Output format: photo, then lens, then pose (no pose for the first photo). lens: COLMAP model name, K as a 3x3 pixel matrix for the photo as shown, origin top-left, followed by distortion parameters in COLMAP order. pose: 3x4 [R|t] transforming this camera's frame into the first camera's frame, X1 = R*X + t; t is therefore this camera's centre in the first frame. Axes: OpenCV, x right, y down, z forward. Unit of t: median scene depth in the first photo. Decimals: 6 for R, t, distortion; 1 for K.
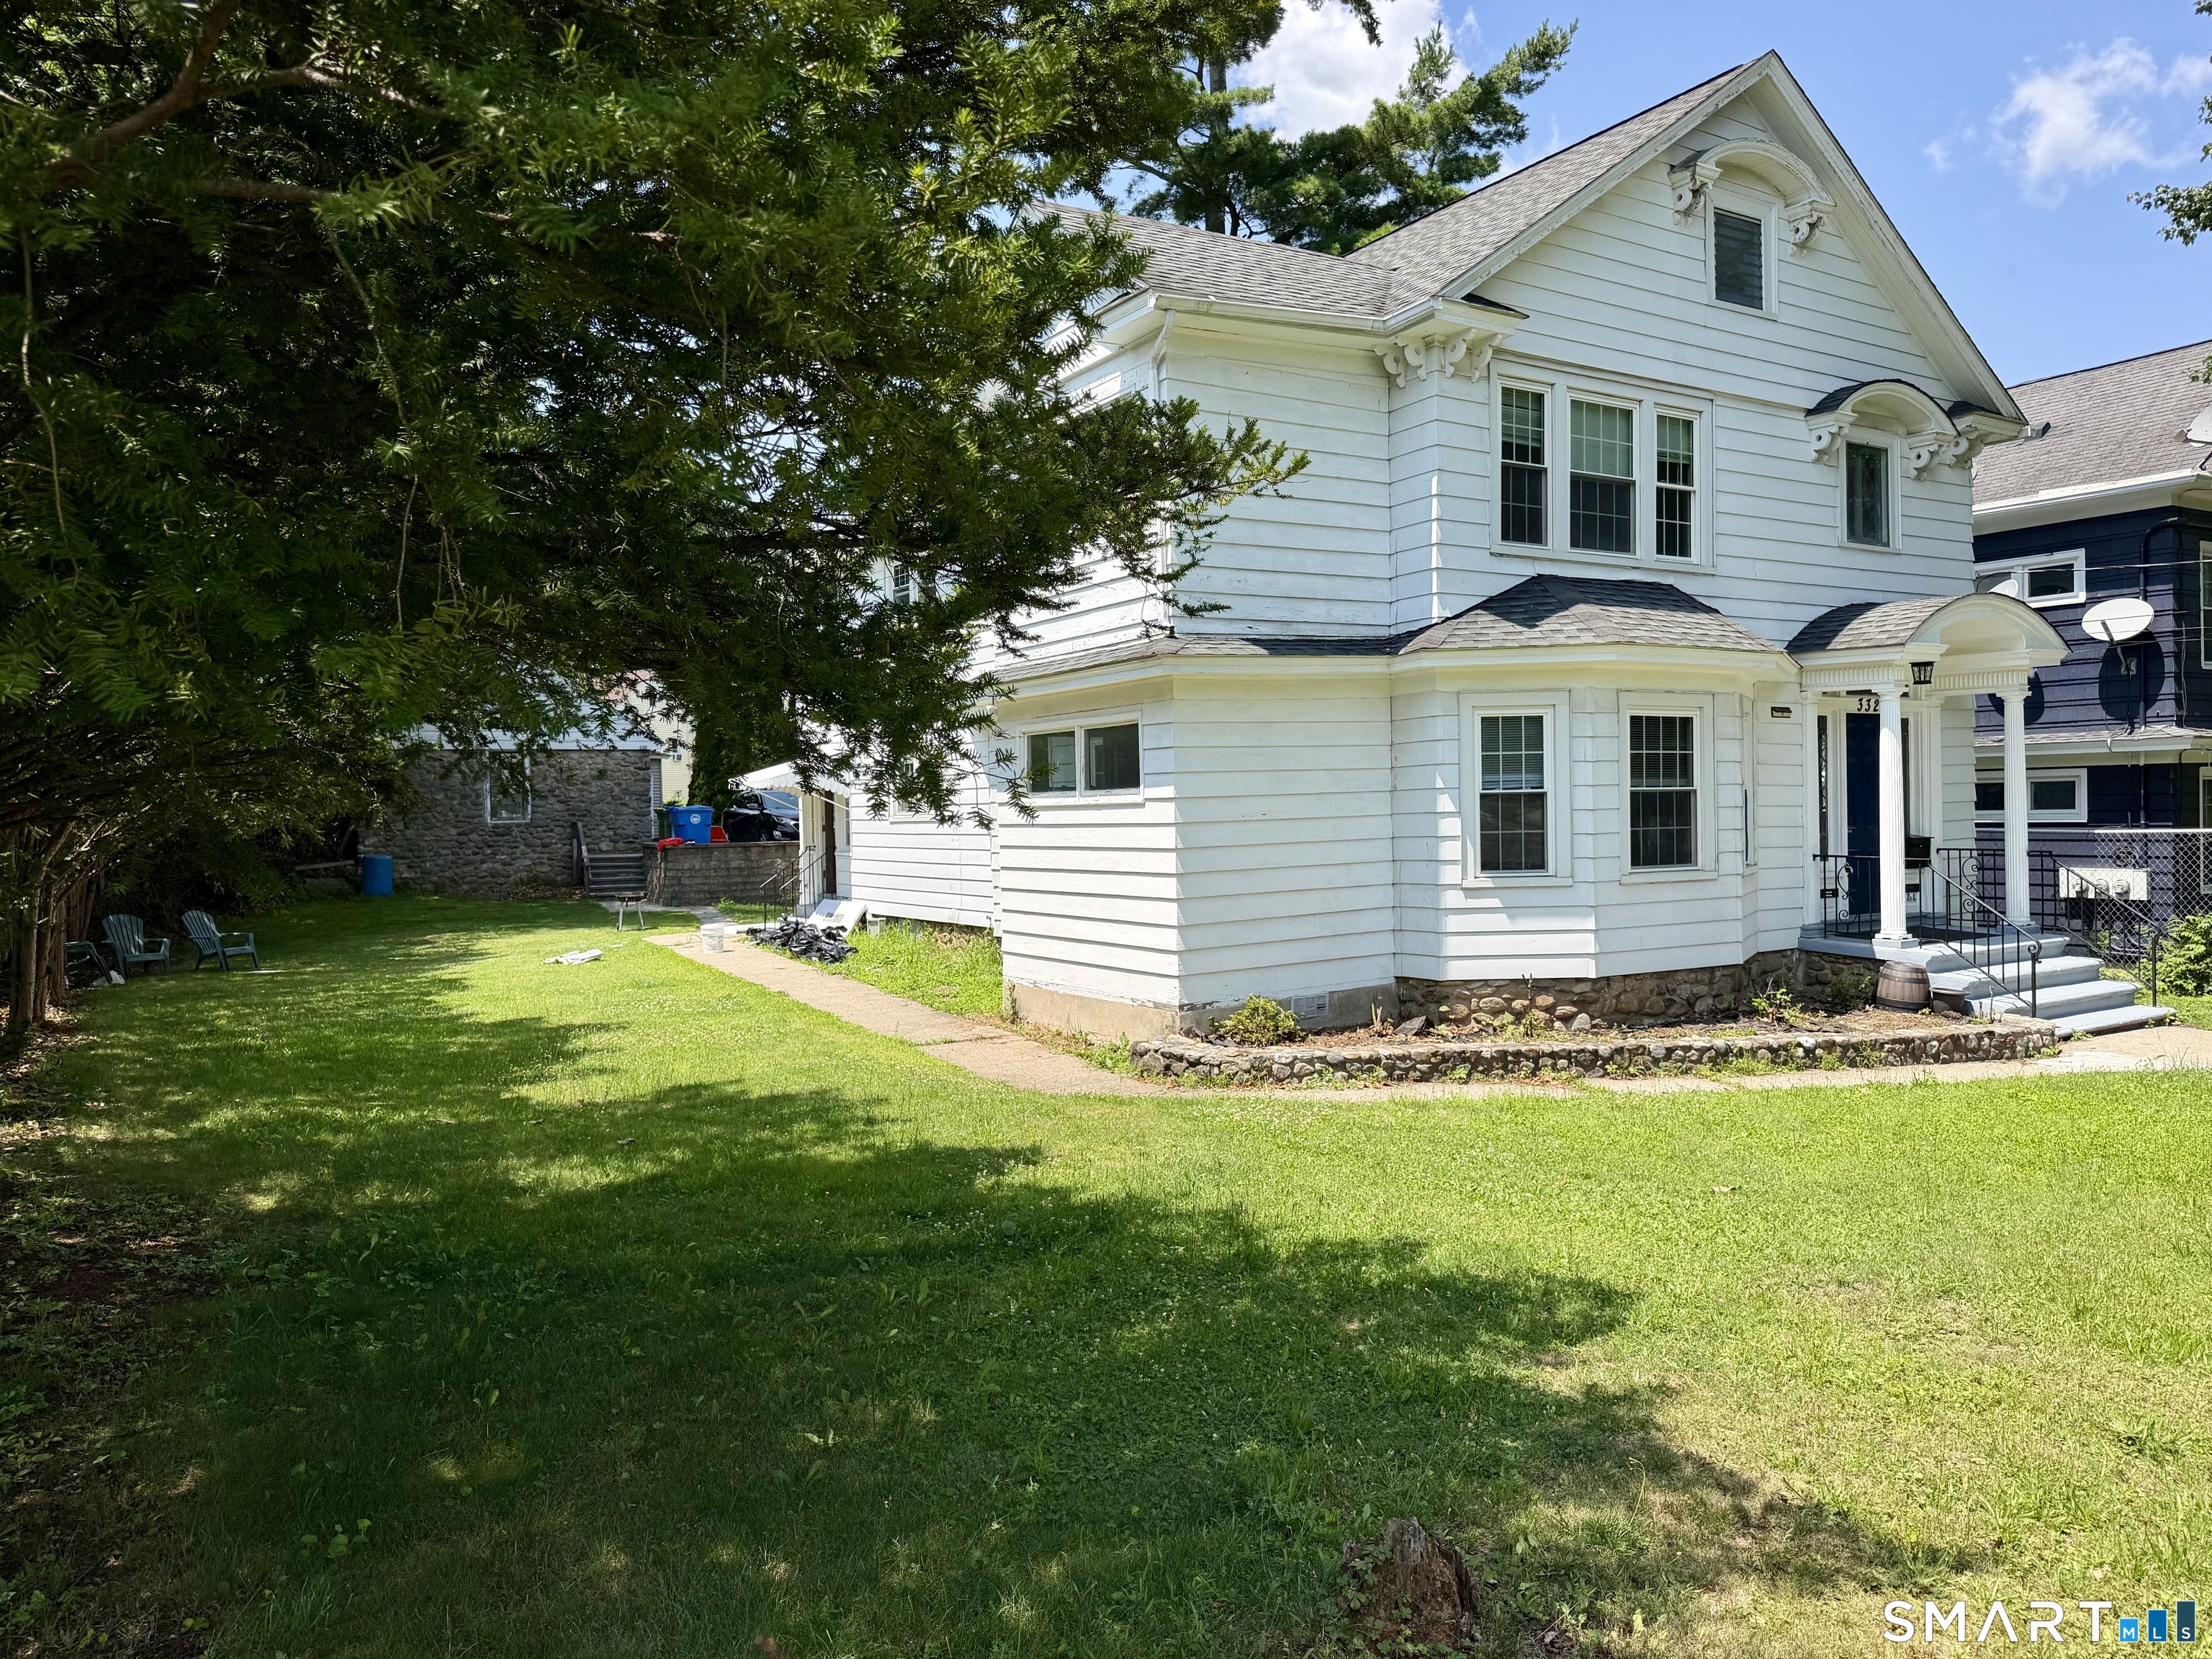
lens RADIAL K [[1547.1, 0, 1106.0], [0, 1547.1, 829.5], [0, 0, 1]] dist [0.170960, -0.348685]
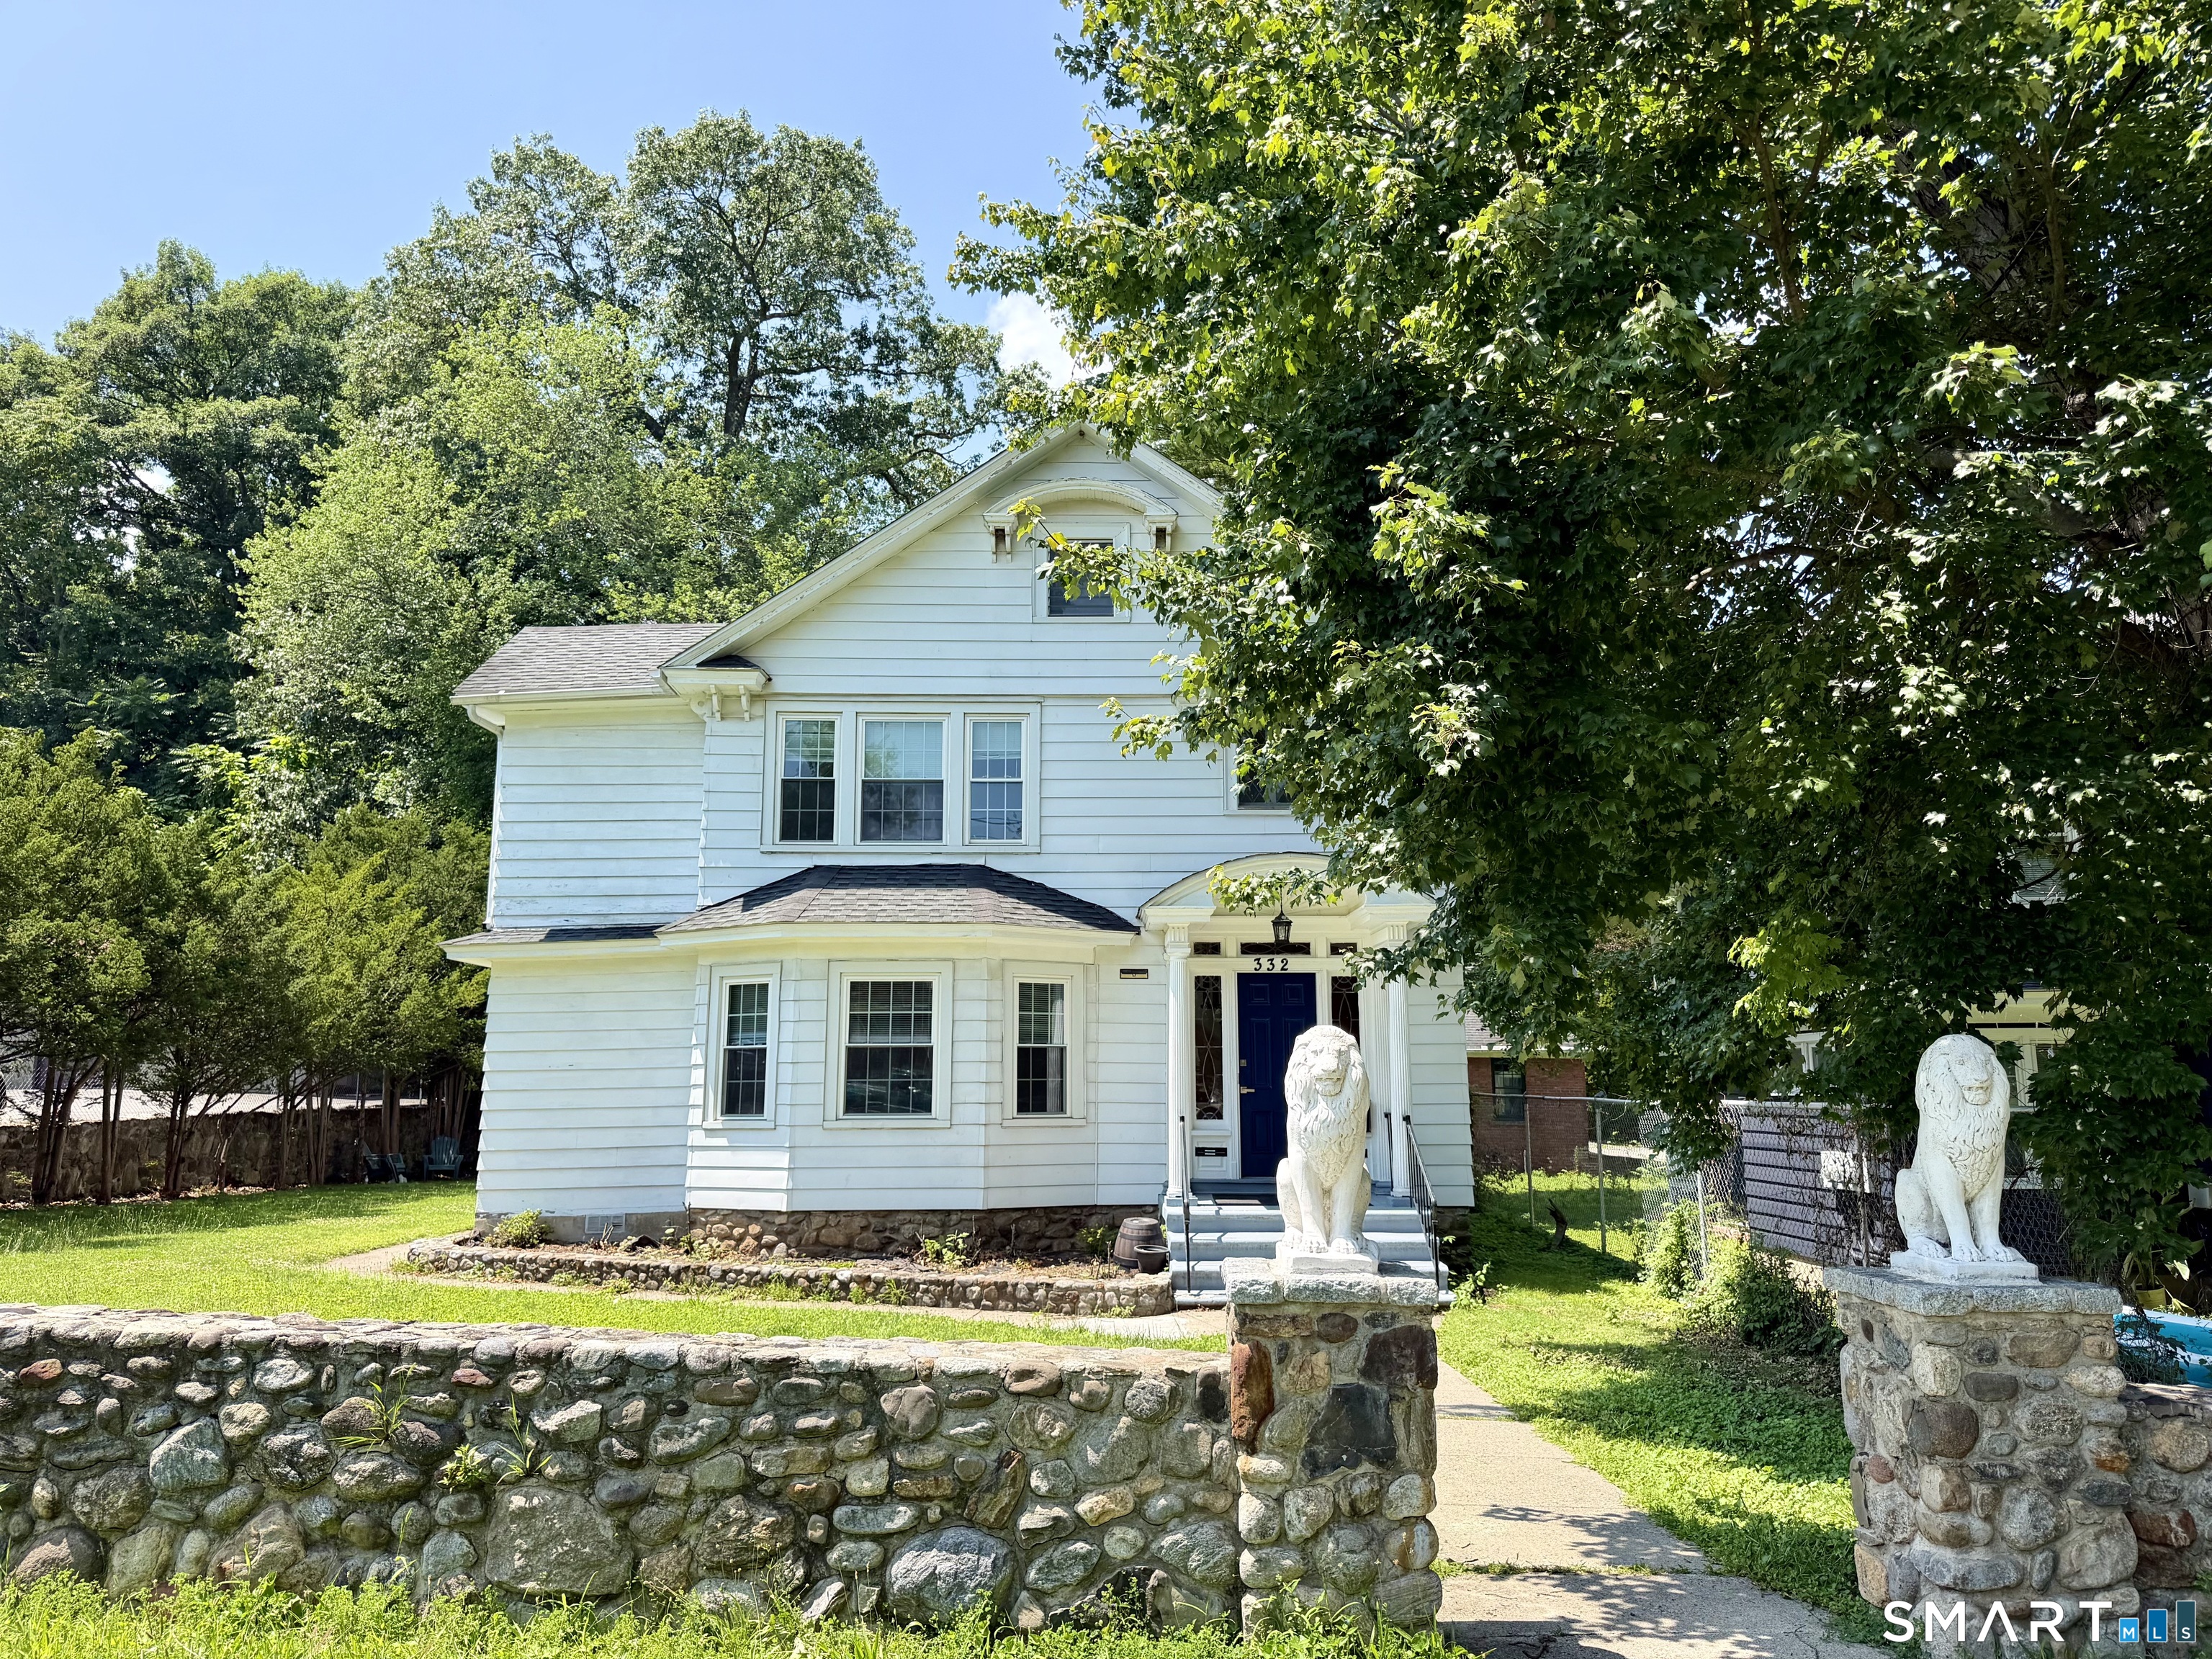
lens RADIAL K [[1537.1, 0, 1115.5], [0, 1537.1, 822.5], [0, 0, 1]] dist [0.143441, -0.219389]
pose [[0.849440, -0.073525, -0.522537, 1.100100], [-0.020546, 0.984886, -0.171980, 0.004806], [0.527285, 0.156823, 0.835091, 0.121516]]
